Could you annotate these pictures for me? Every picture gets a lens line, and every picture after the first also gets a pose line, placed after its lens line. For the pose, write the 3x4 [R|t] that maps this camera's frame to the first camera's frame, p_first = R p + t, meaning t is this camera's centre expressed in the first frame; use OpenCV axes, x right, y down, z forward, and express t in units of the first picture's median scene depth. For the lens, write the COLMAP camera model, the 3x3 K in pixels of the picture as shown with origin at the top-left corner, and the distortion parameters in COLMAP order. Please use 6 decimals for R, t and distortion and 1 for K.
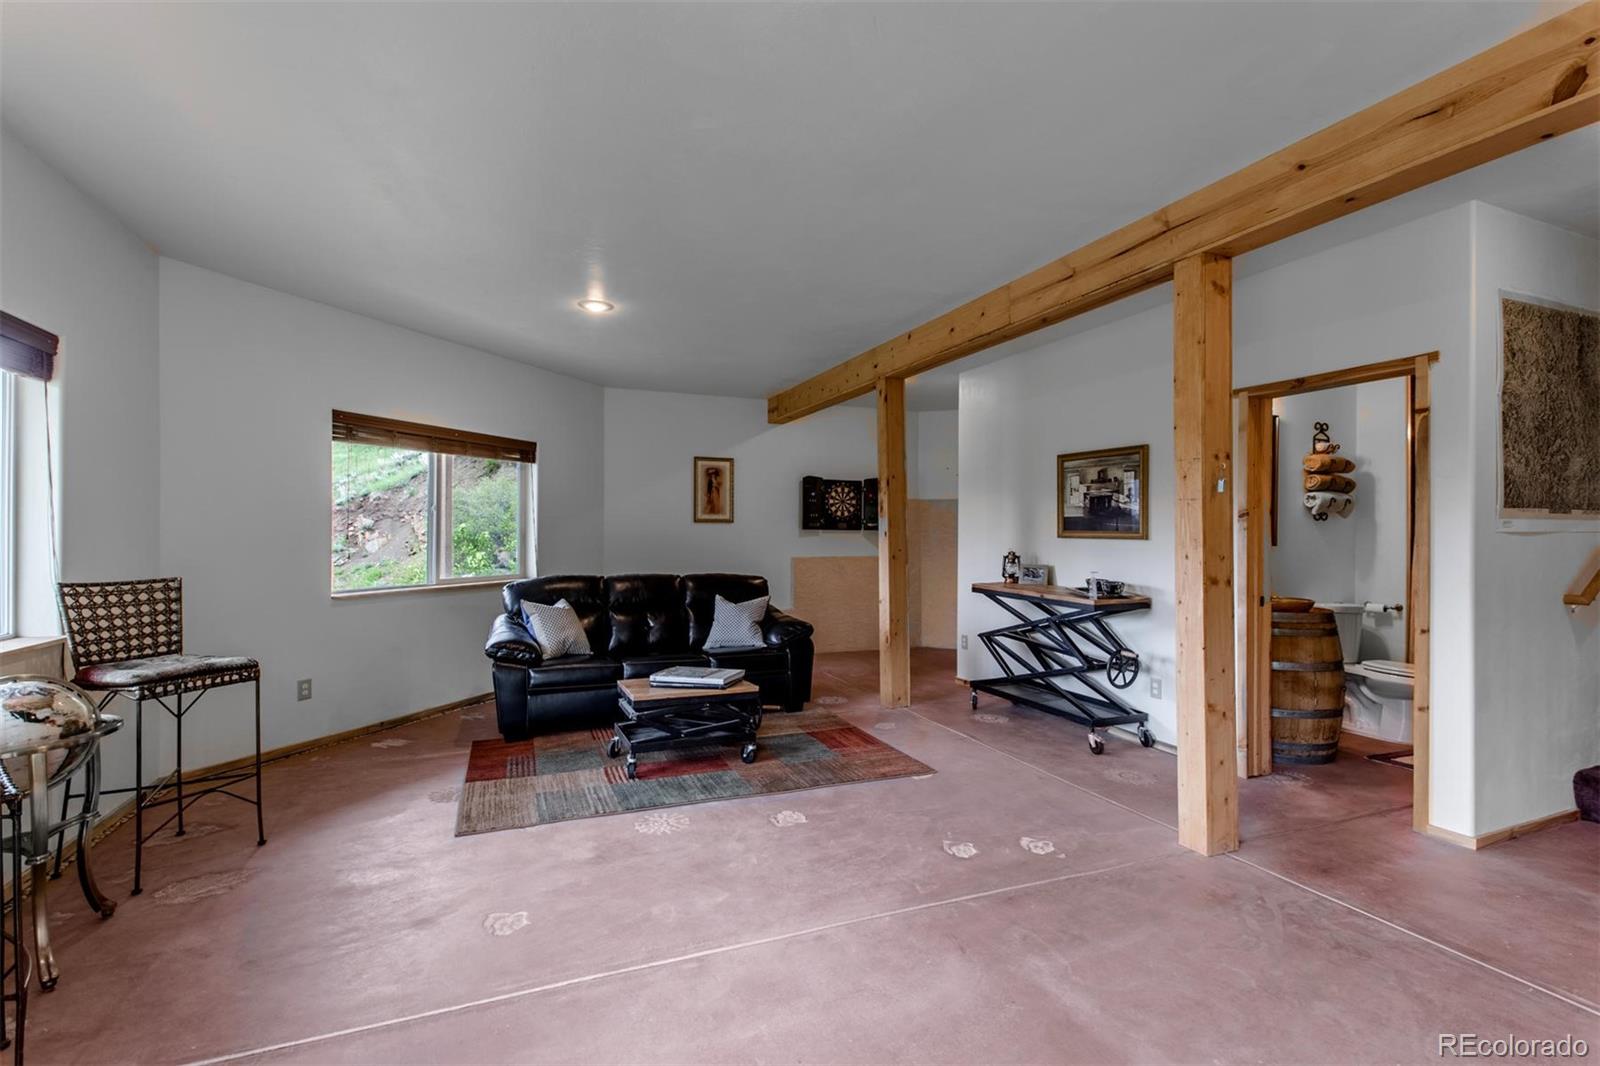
lens RADIAL K [[718.5, 0, 807.8], [0, 718.5, 547.8], [0, 0, 1]] dist [0.011856, -0.002286]
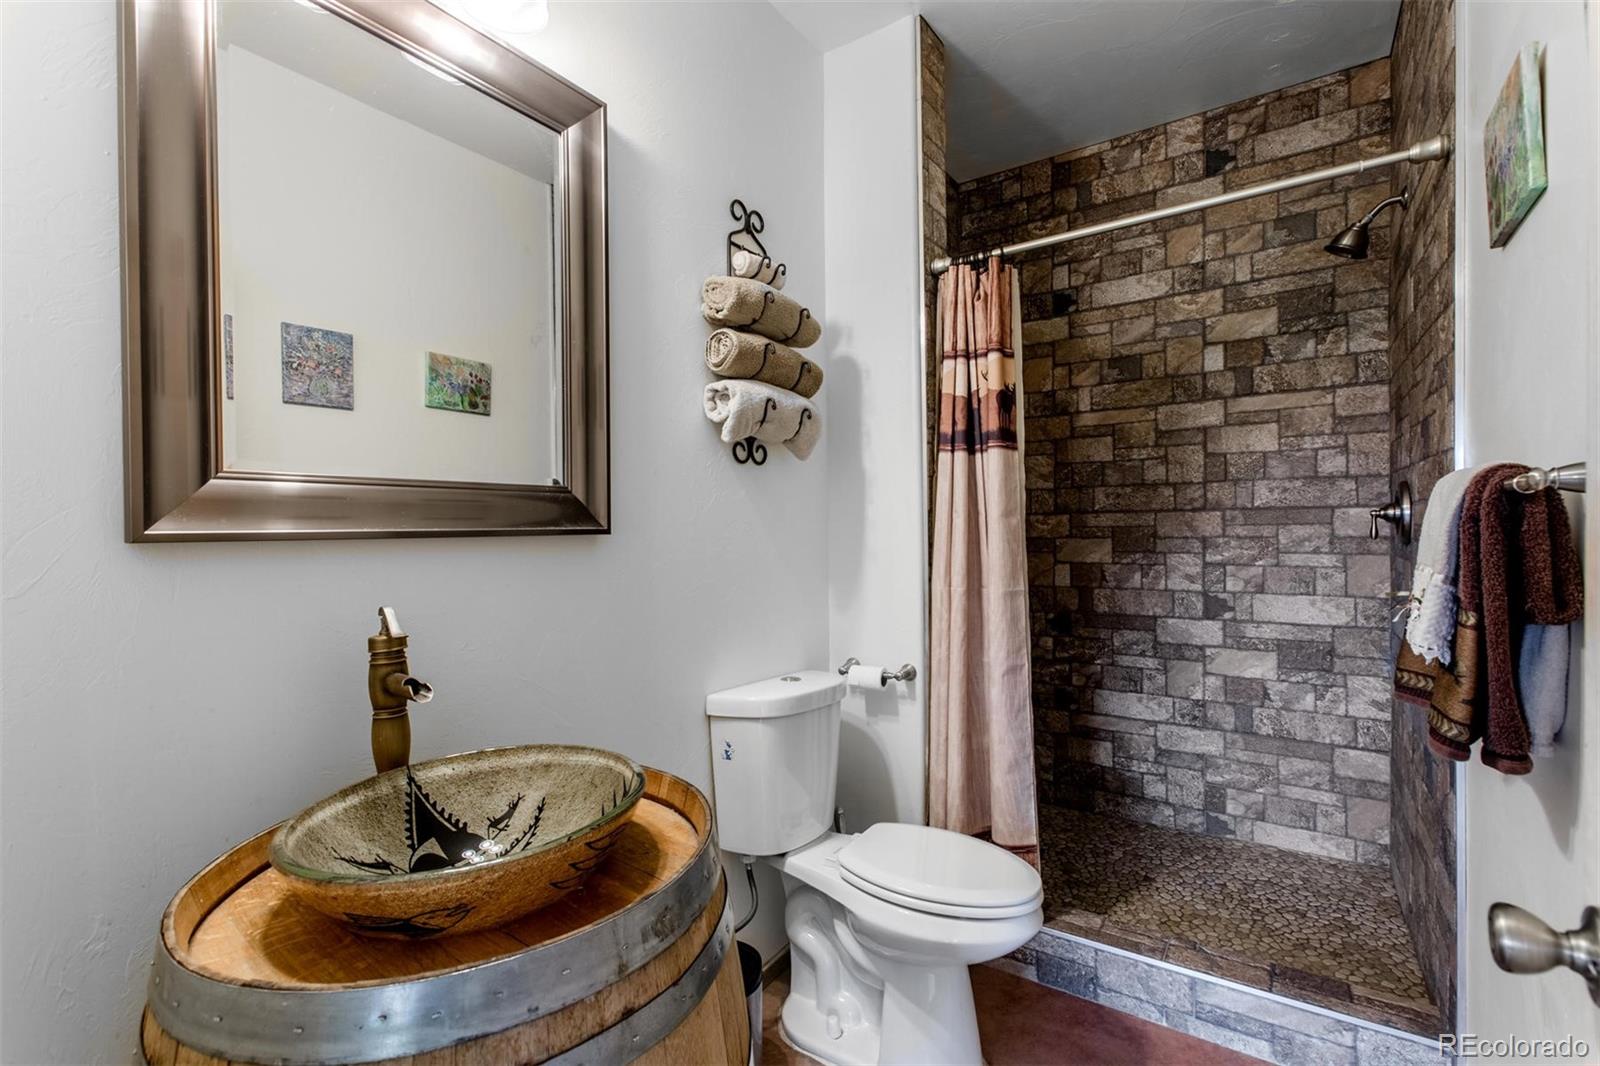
lens RADIAL K [[718.5, 0, 787.4], [0, 718.5, 549.5], [0, 0, 1]] dist [0.011856, -0.002286]
pose [[0.862079, -0.021022, 0.506338, 0.538654], [0.014062, 0.999747, 0.017566, 0.001853], [-0.506579, -0.008023, 0.862156, 0.667150]]
